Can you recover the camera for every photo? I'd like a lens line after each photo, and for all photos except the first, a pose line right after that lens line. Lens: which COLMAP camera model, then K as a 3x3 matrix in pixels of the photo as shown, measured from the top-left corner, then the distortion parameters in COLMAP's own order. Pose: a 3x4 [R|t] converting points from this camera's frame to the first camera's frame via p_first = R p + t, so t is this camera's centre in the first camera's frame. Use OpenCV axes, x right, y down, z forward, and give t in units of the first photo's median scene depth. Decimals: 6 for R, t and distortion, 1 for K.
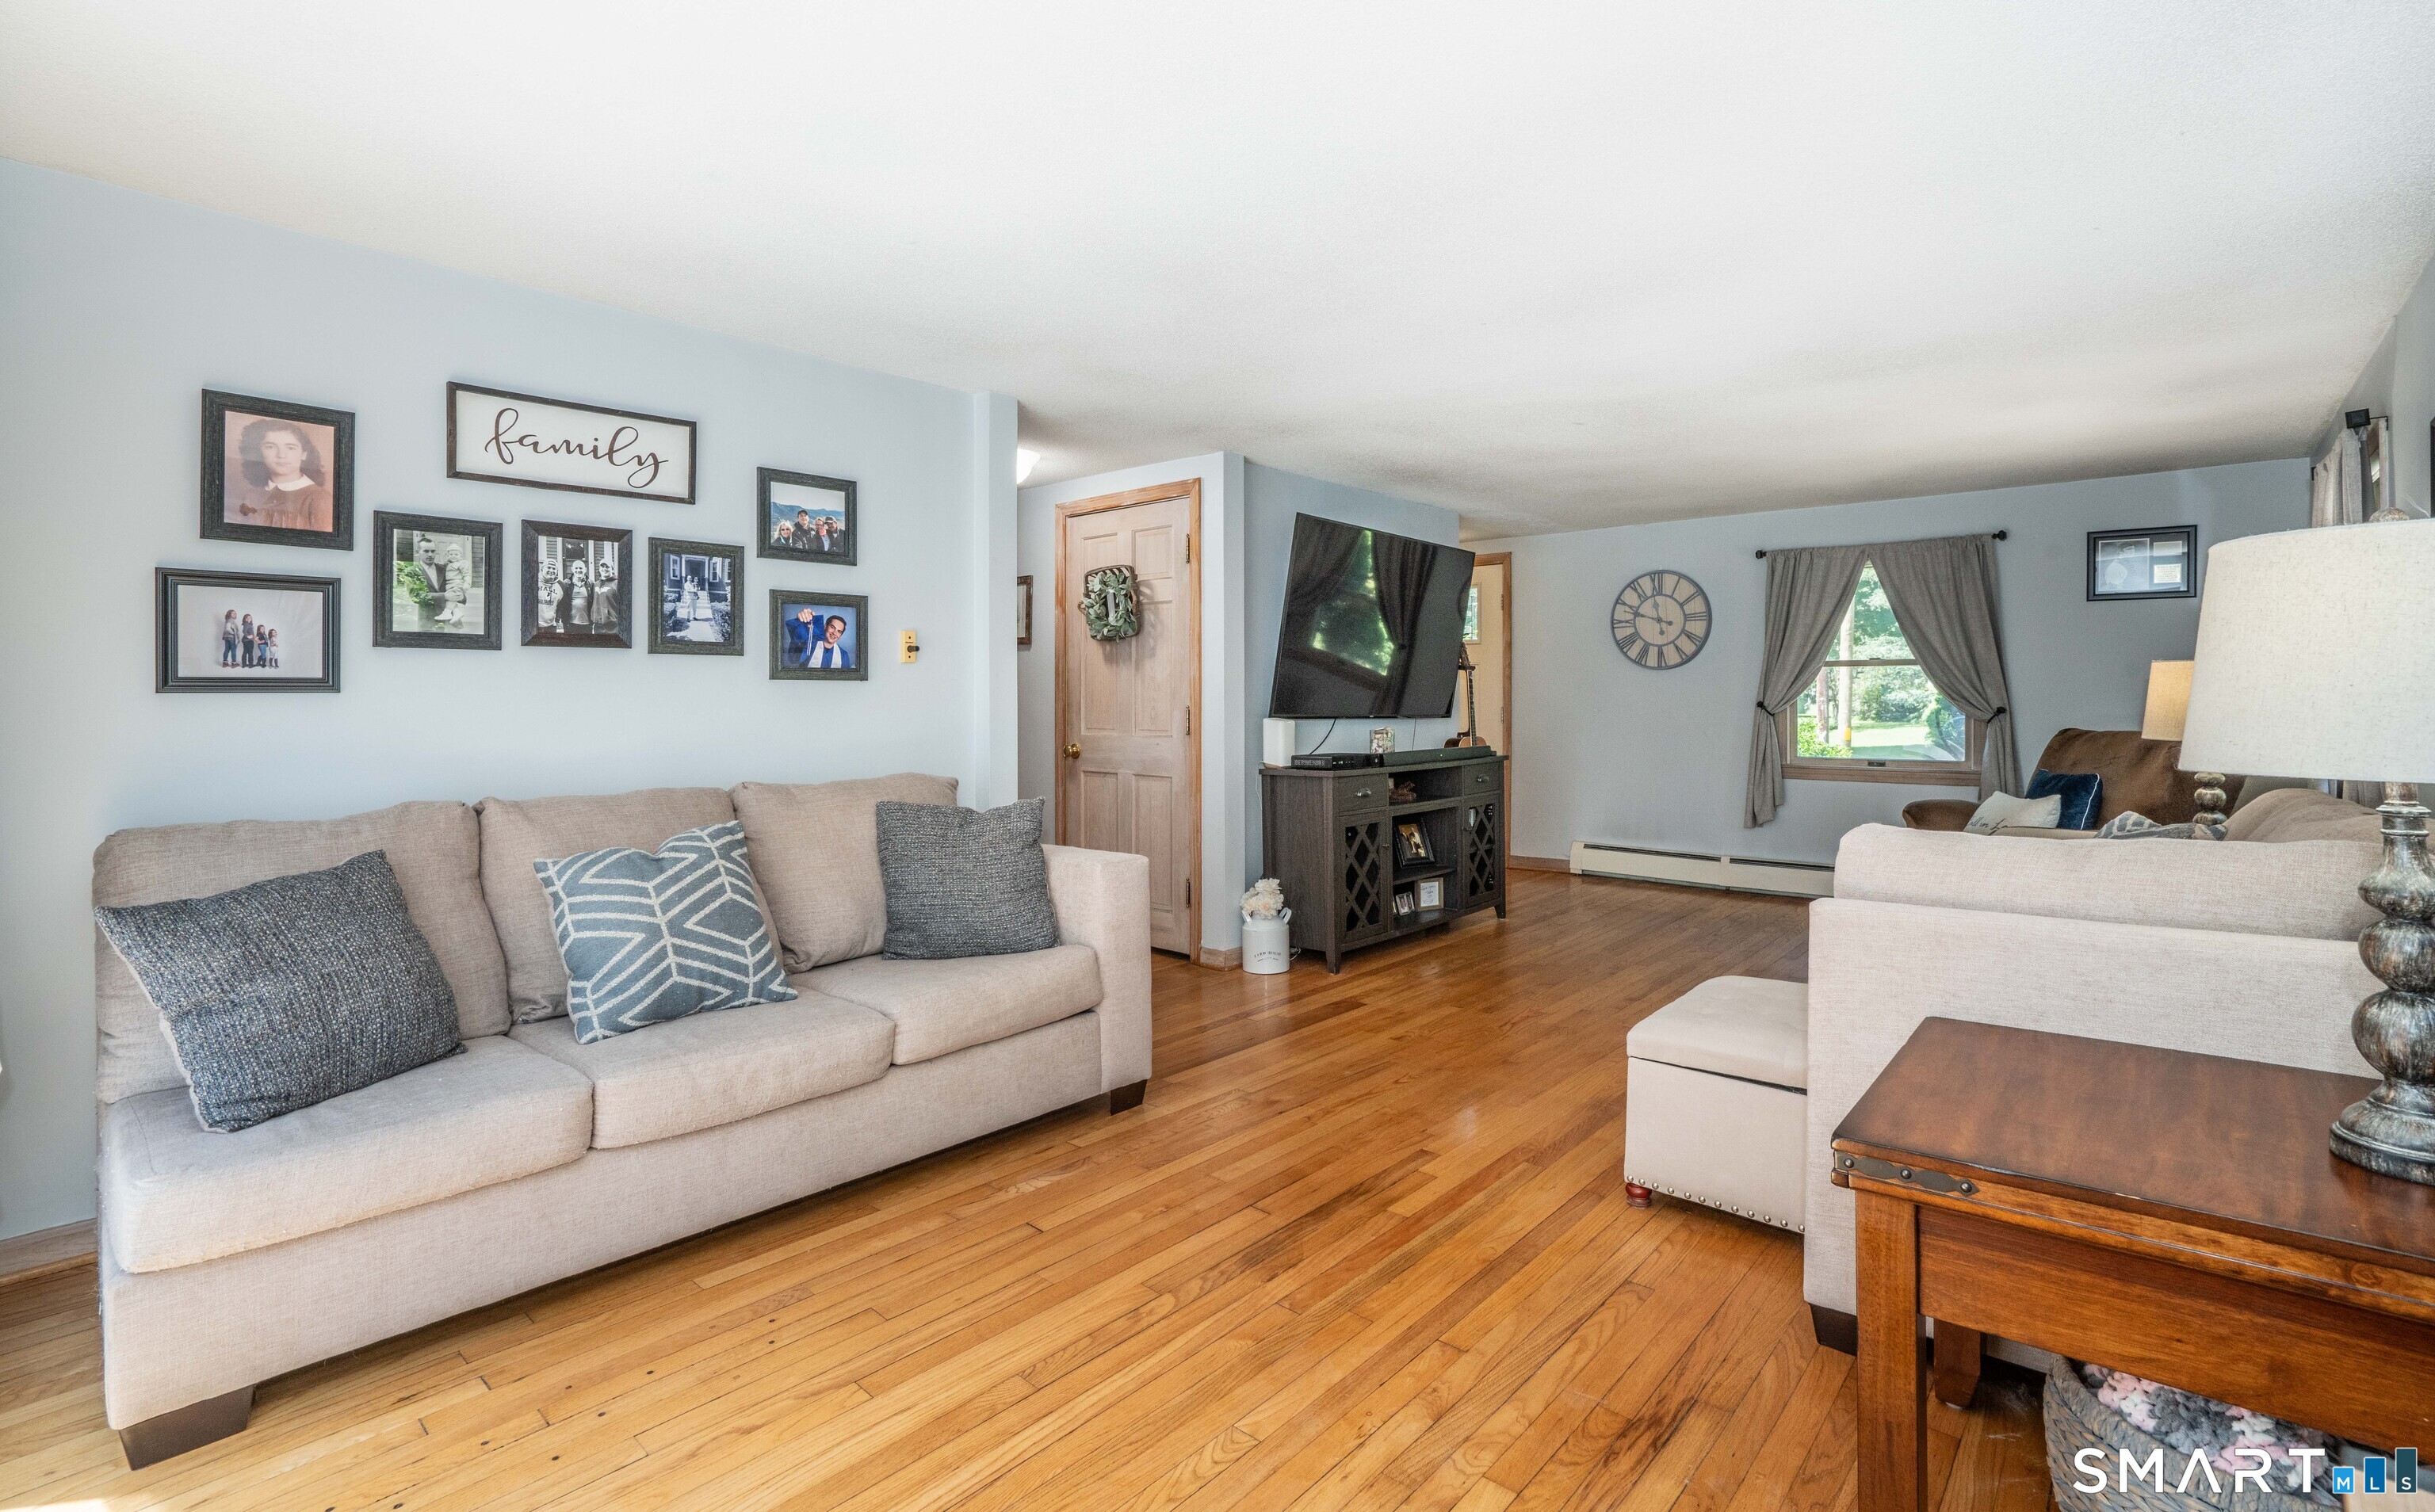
lens RADIAL K [[1123.9, 0, 1259.4], [0, 1123.9, 702.8], [0, 0, 1]] dist [-0.005784, -0.000920]
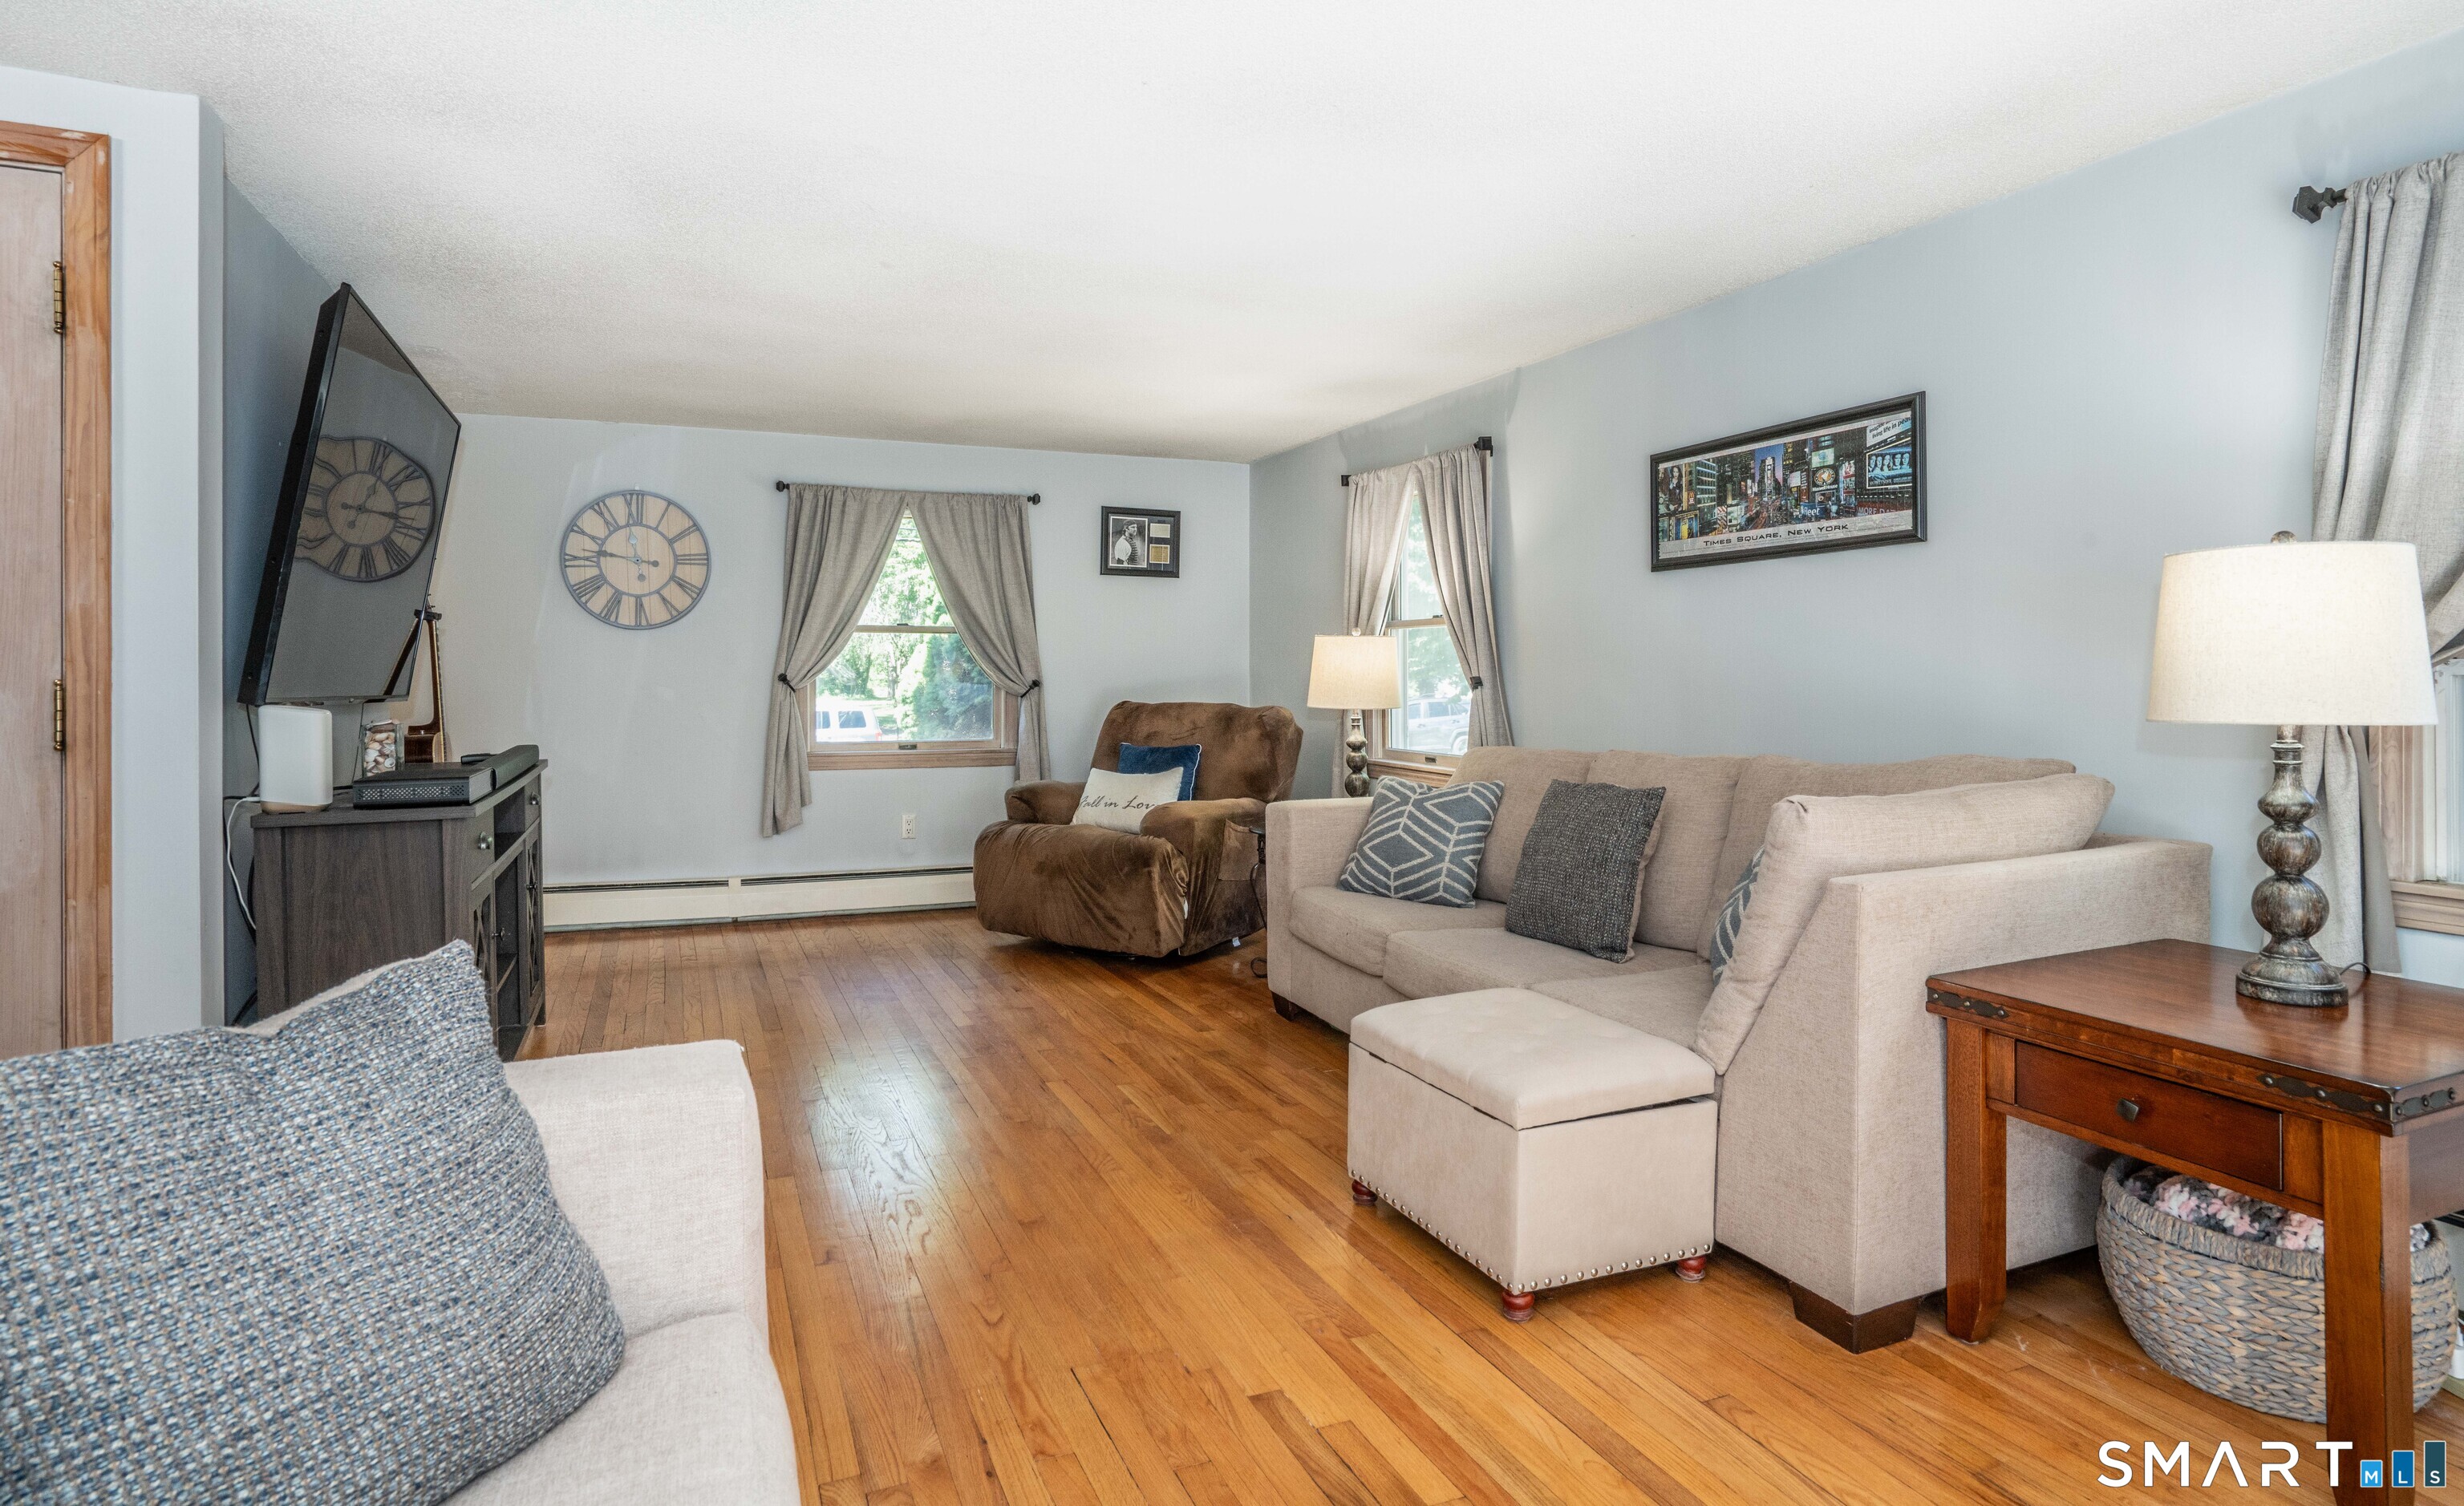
lens RADIAL K [[1297.3, 0, 1243.8], [0, 1297.3, 689.8], [0, 0, 1]] dist [-0.019777, 0.002012]
pose [[0.452263, -0.009733, 0.891832, -0.245706], [0.001963, 0.999949, 0.009918, 0.001575], [-0.891882, -0.002734, 0.452259, 0.347694]]
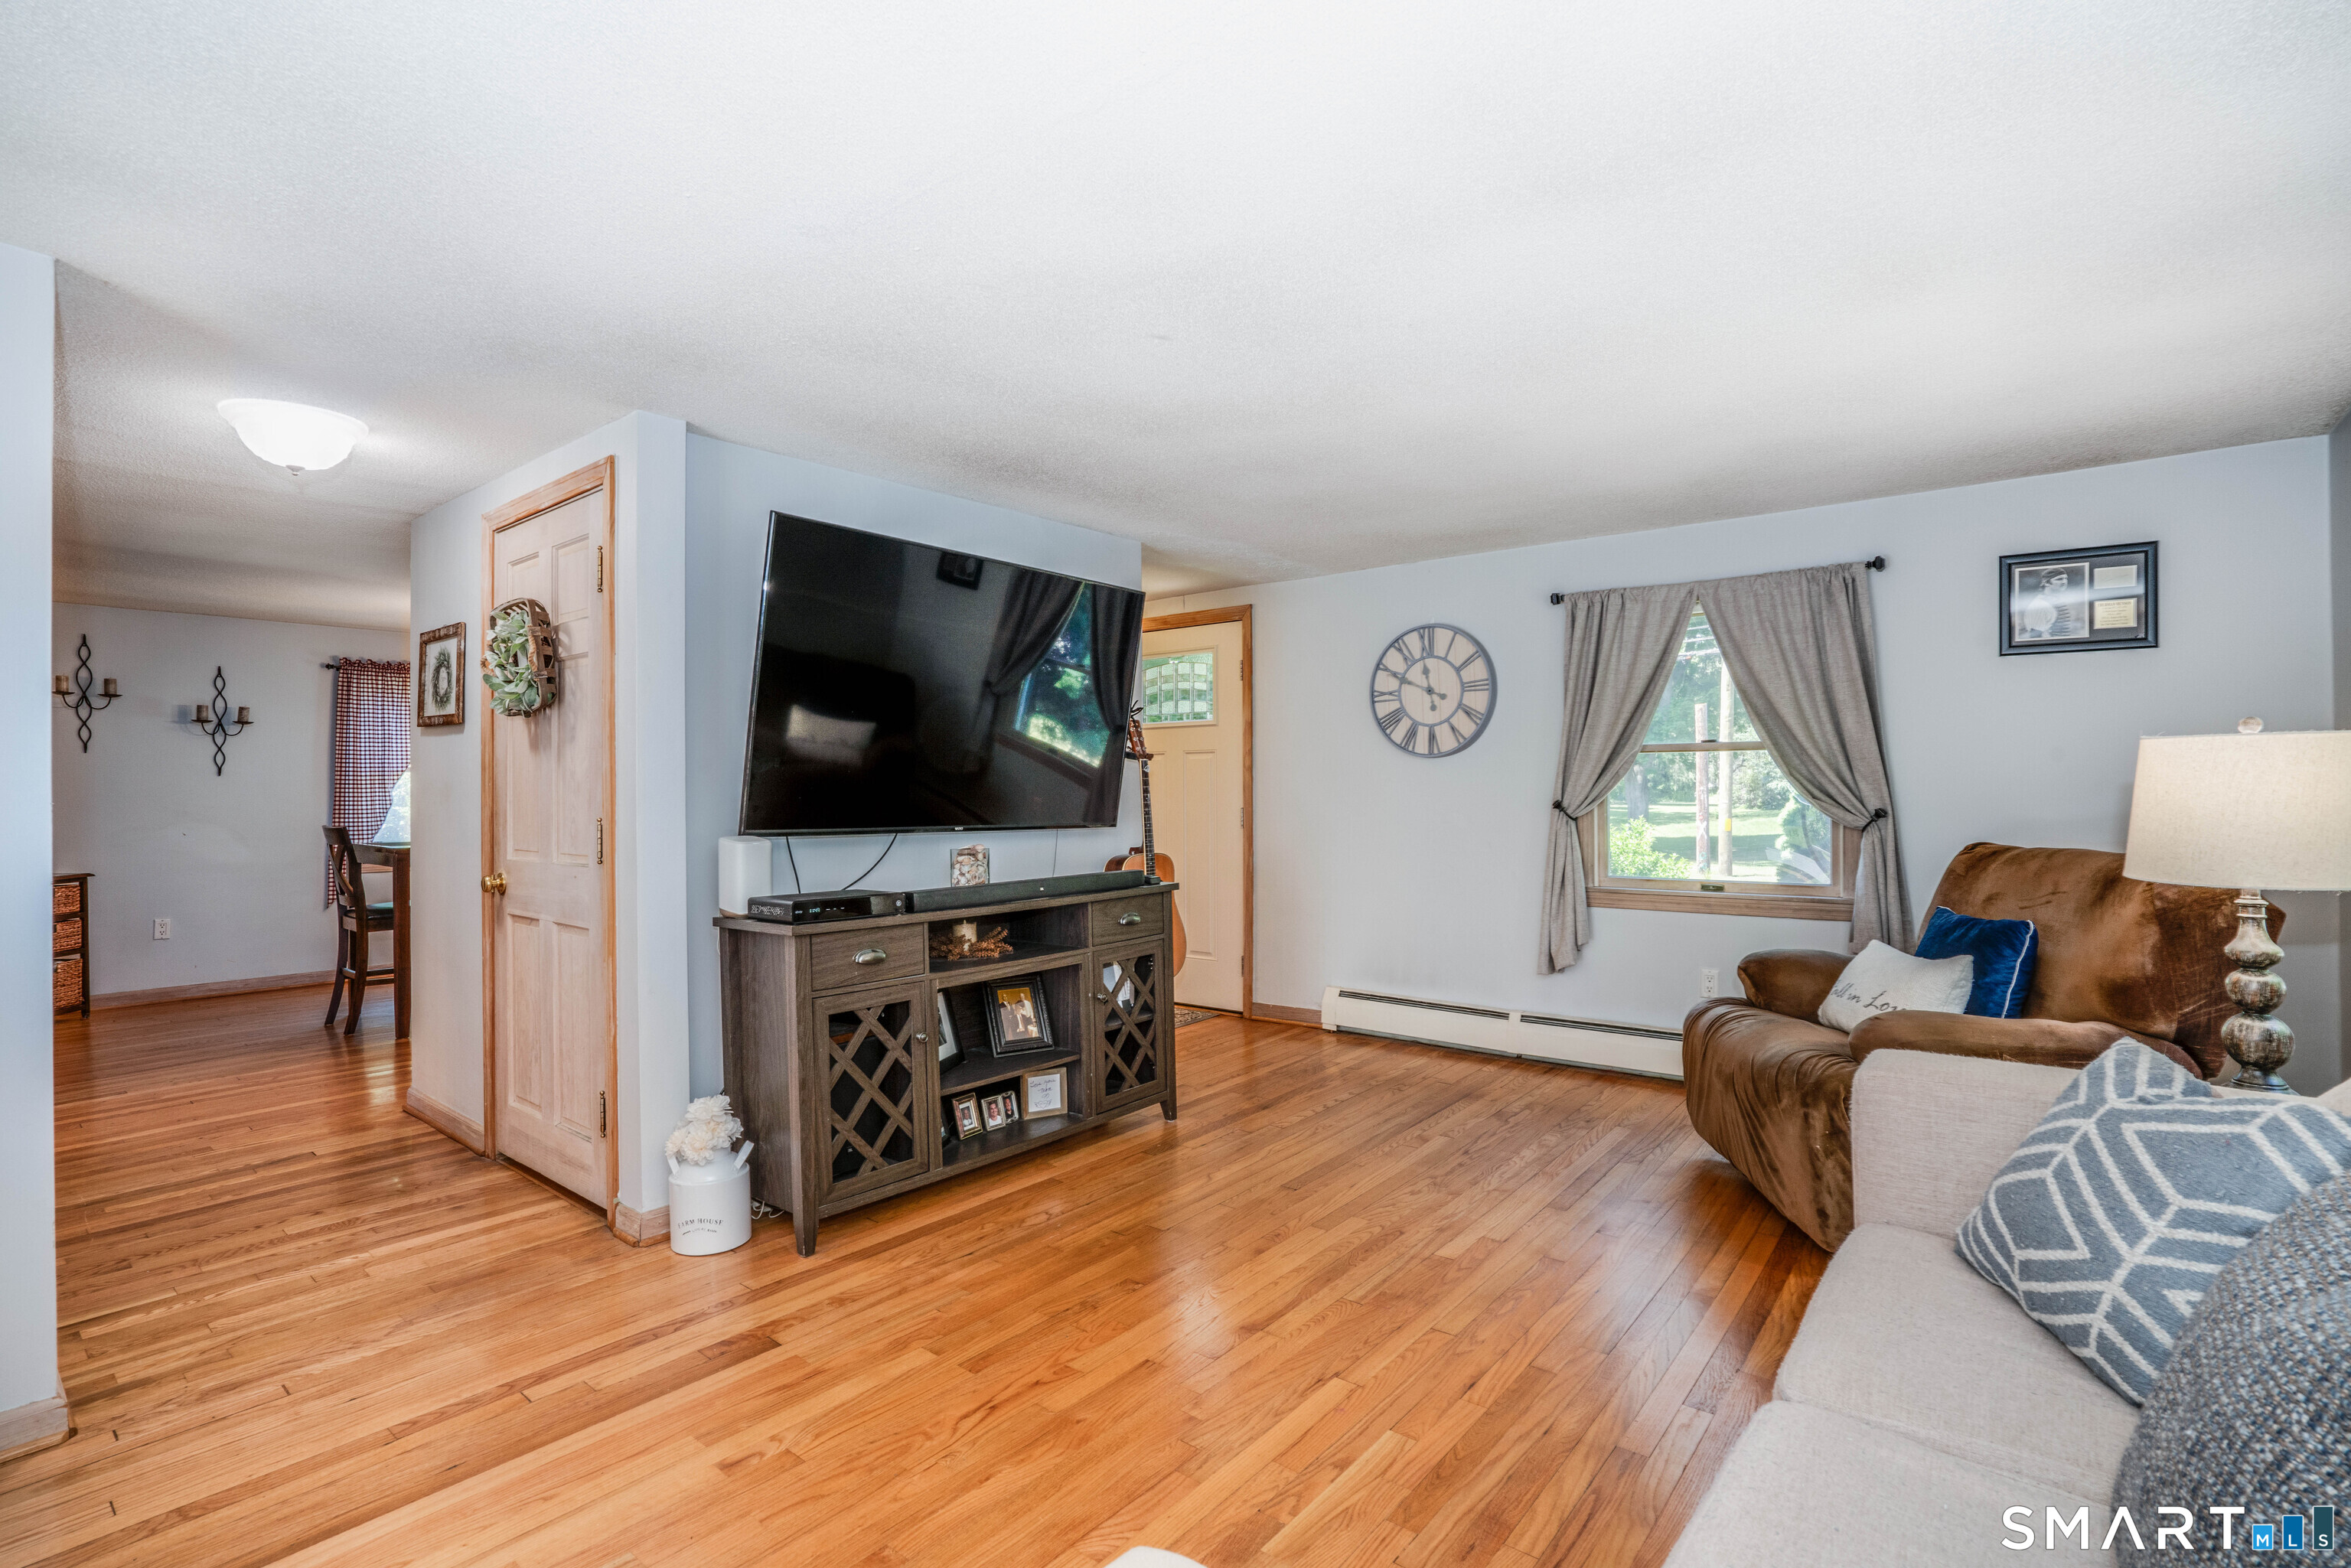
lens RADIAL K [[1114.2, 0, 1183.2], [0, 1114.2, 781.3], [0, 0, 1]] dist [-0.028709, 0.003343]
pose [[0.999866, -0.004396, 0.015753, 0.220103], [0.004561, 0.999935, -0.010430, -0.008616], [-0.015707, 0.010501, 0.999822, 0.325919]]
